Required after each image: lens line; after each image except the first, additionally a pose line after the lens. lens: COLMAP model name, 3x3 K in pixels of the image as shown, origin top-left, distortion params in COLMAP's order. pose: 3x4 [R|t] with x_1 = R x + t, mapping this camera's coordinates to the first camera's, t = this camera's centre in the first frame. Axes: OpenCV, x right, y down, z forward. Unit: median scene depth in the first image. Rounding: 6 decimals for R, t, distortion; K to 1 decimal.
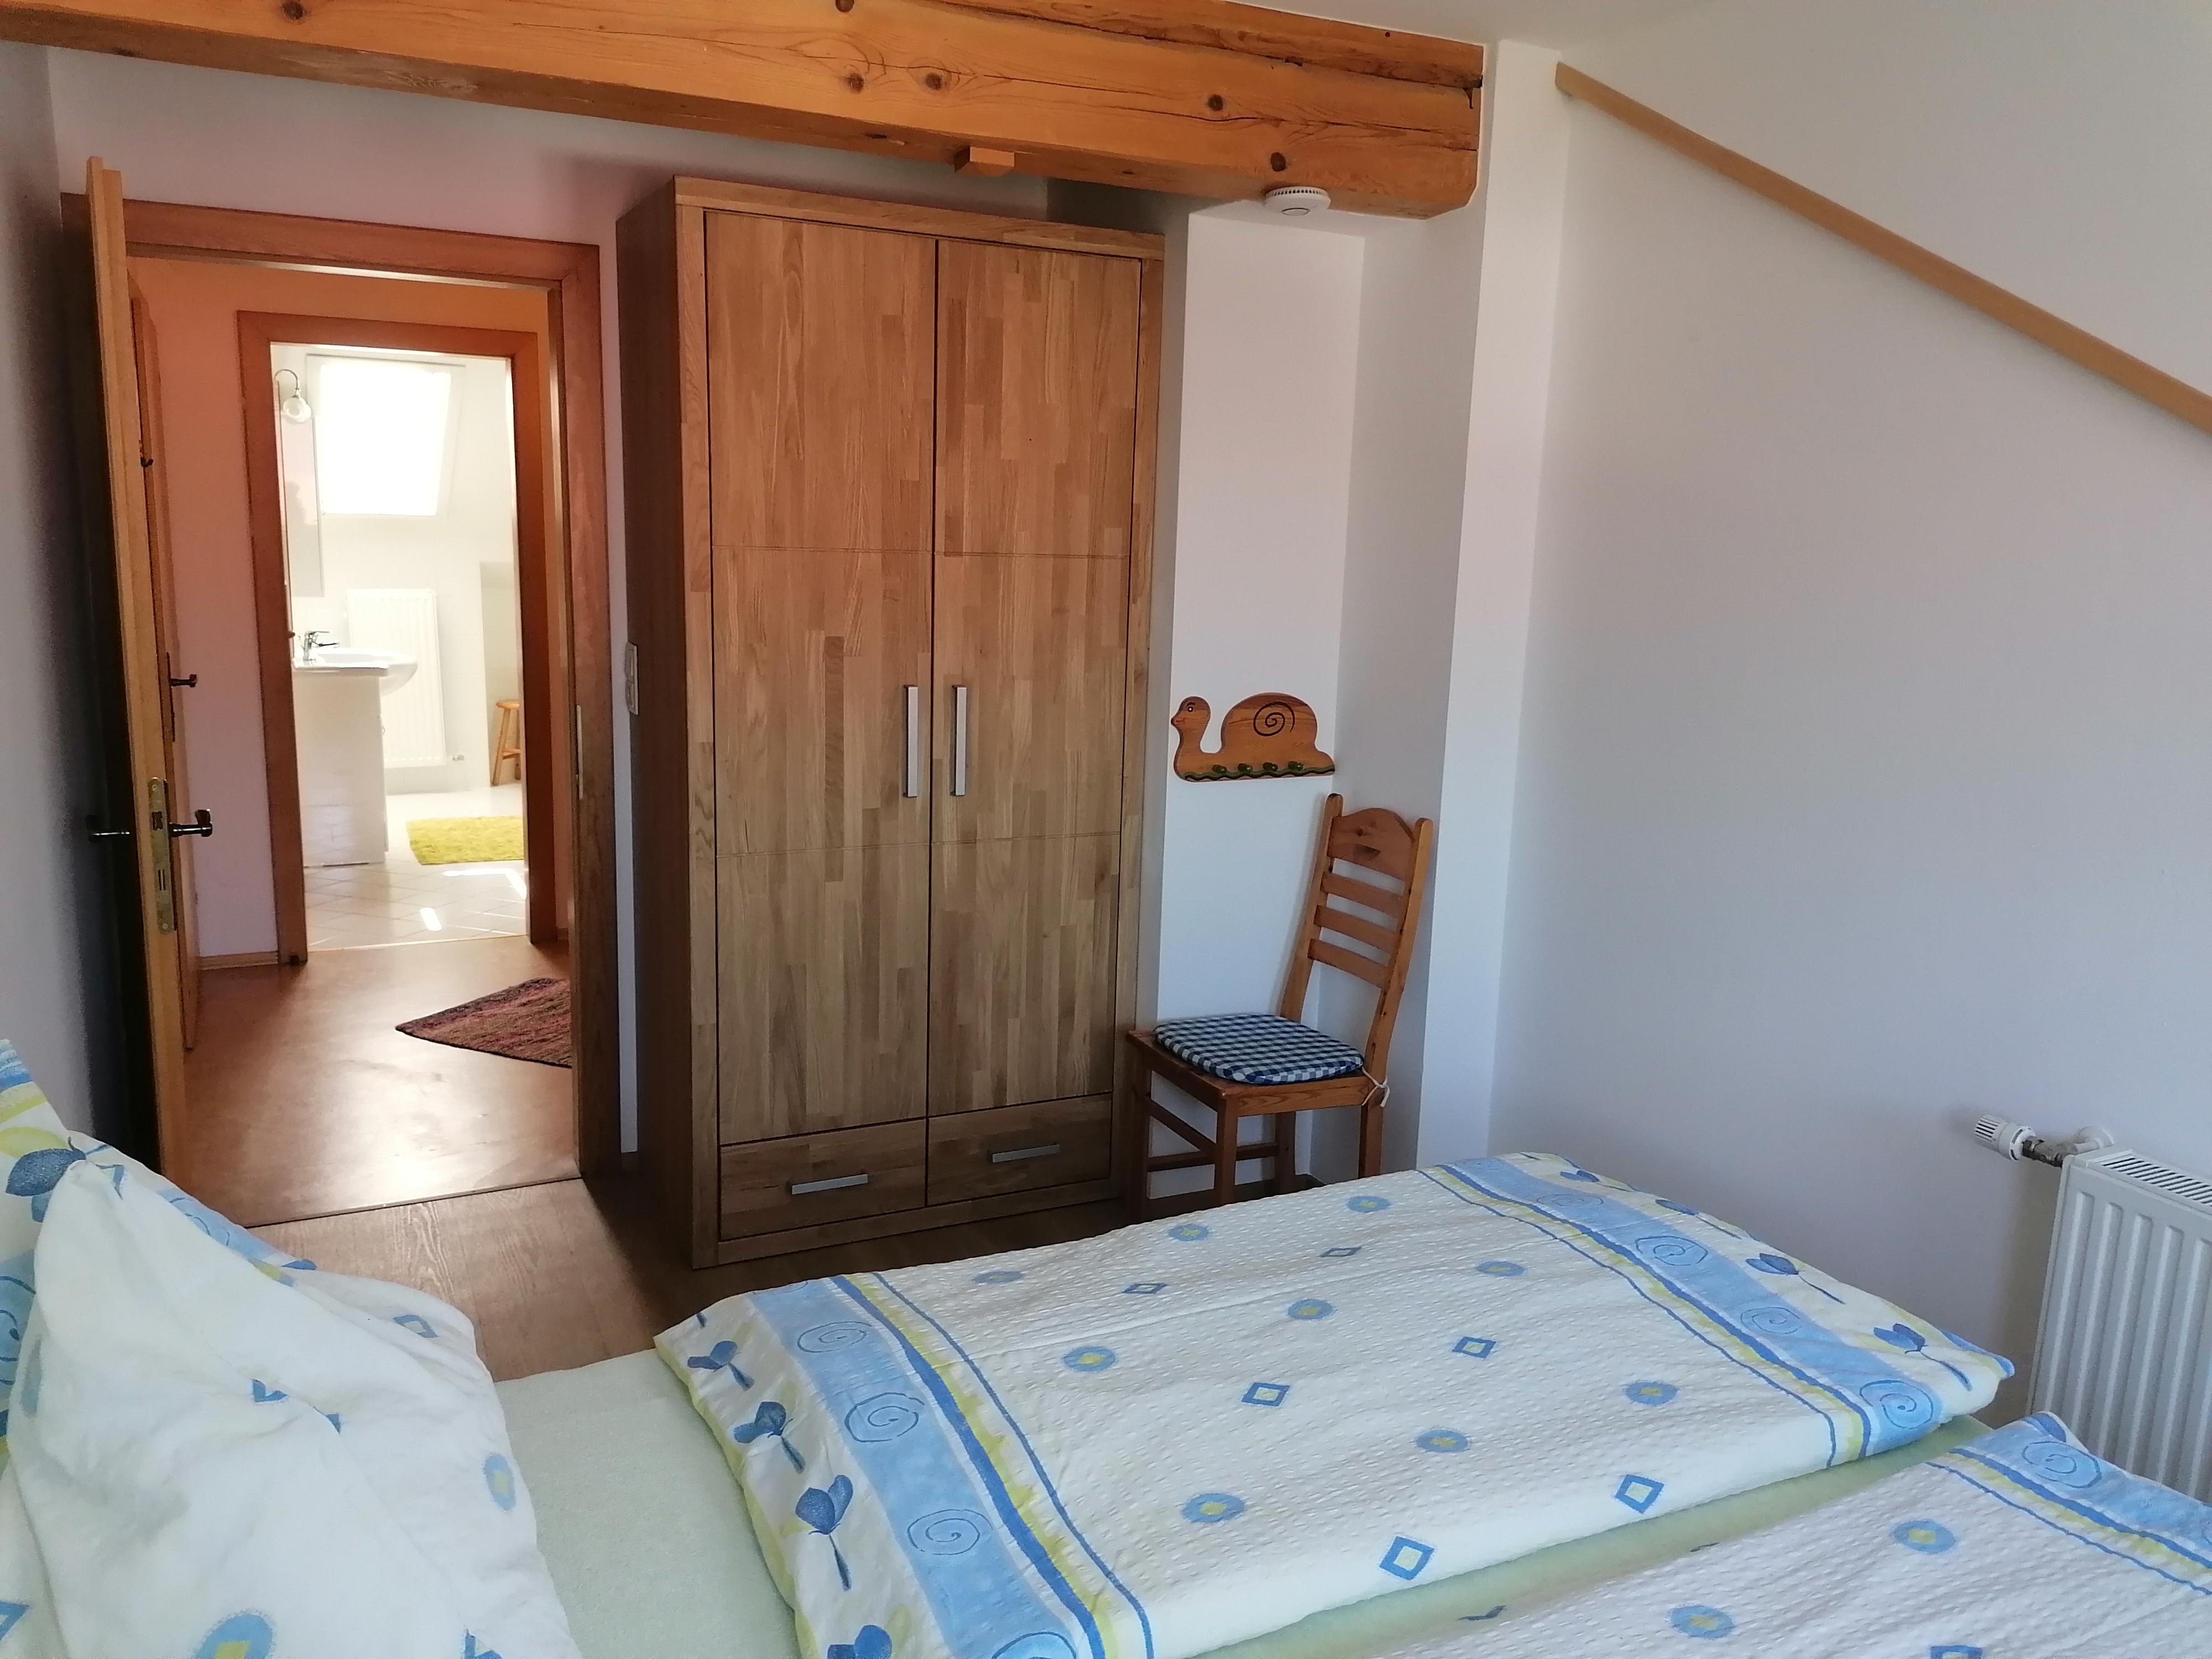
lens RADIAL K [[1666.3, 0, 1107.4], [0, 1666.3, 838.6], [0, 0, 1]] dist [0.120576, -0.190440]
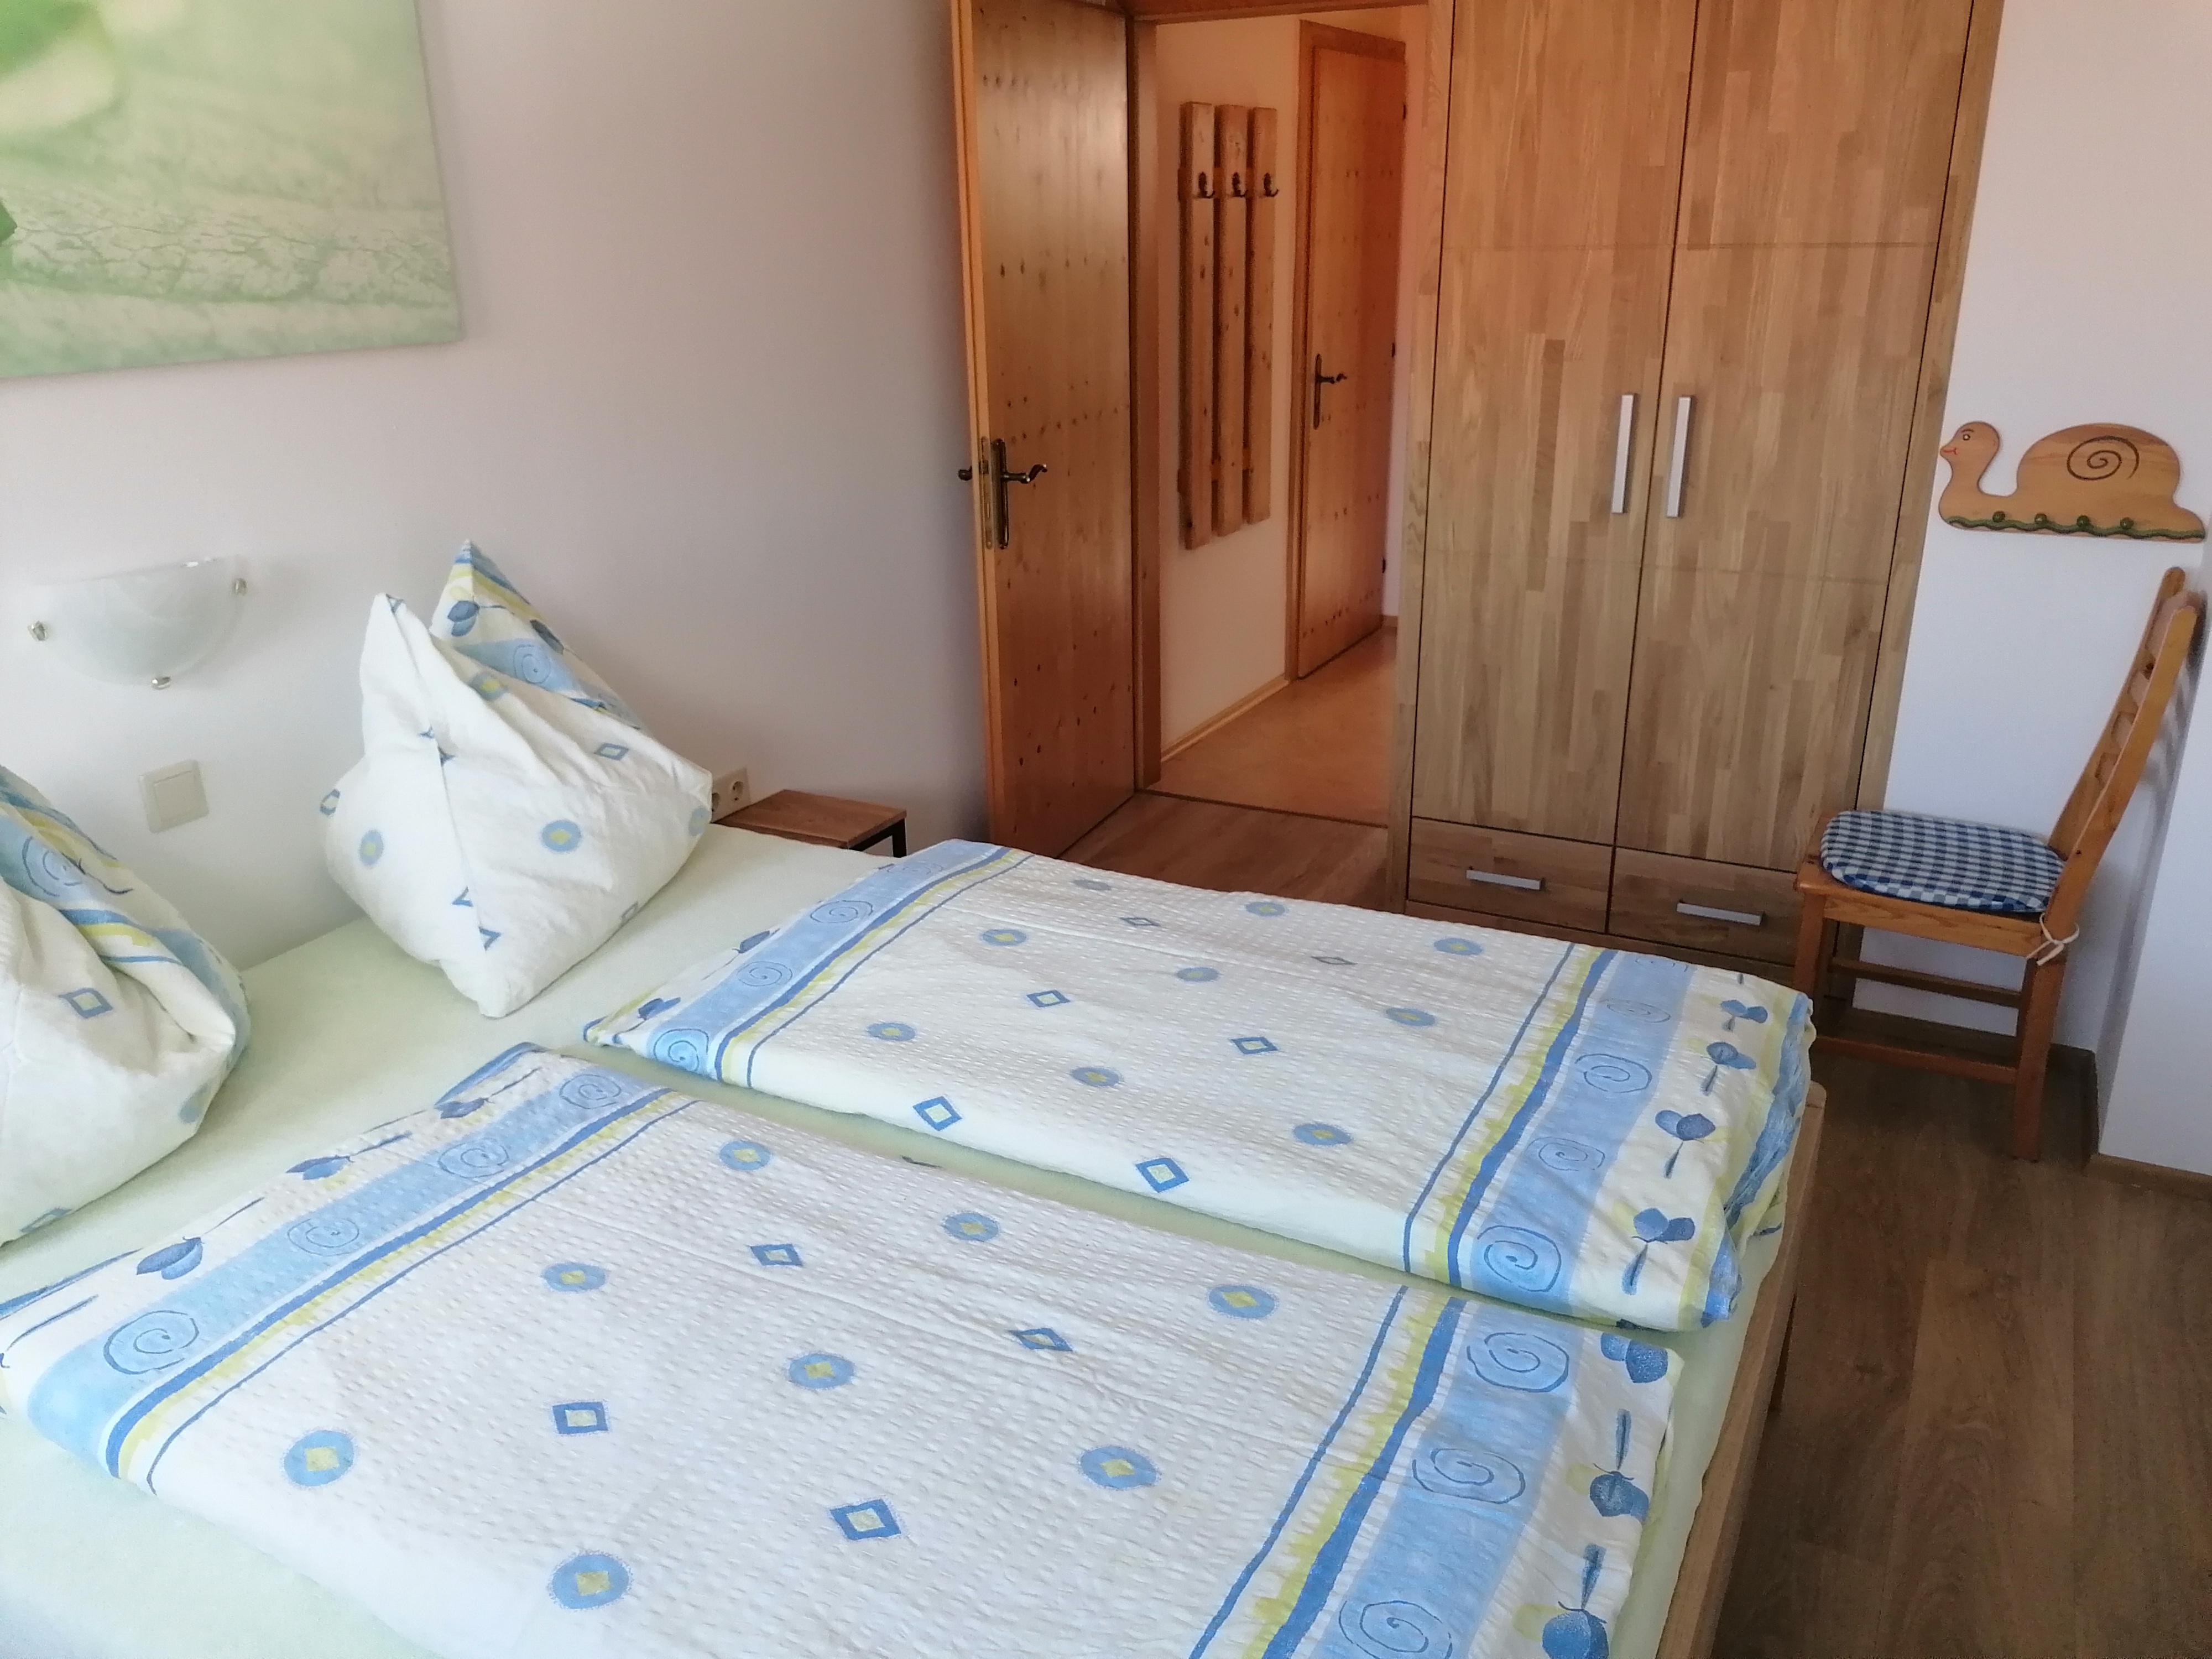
lens RADIAL K [[1666.3, 0, 1107.4], [0, 1666.3, 838.6], [0, 0, 1]] dist [0.120576, -0.190440]
pose [[0.583965, 0.242627, -0.774672, 0.513649], [-0.116544, 0.969462, 0.215782, -0.018681], [0.803370, -0.035725, 0.594408, 0.176177]]
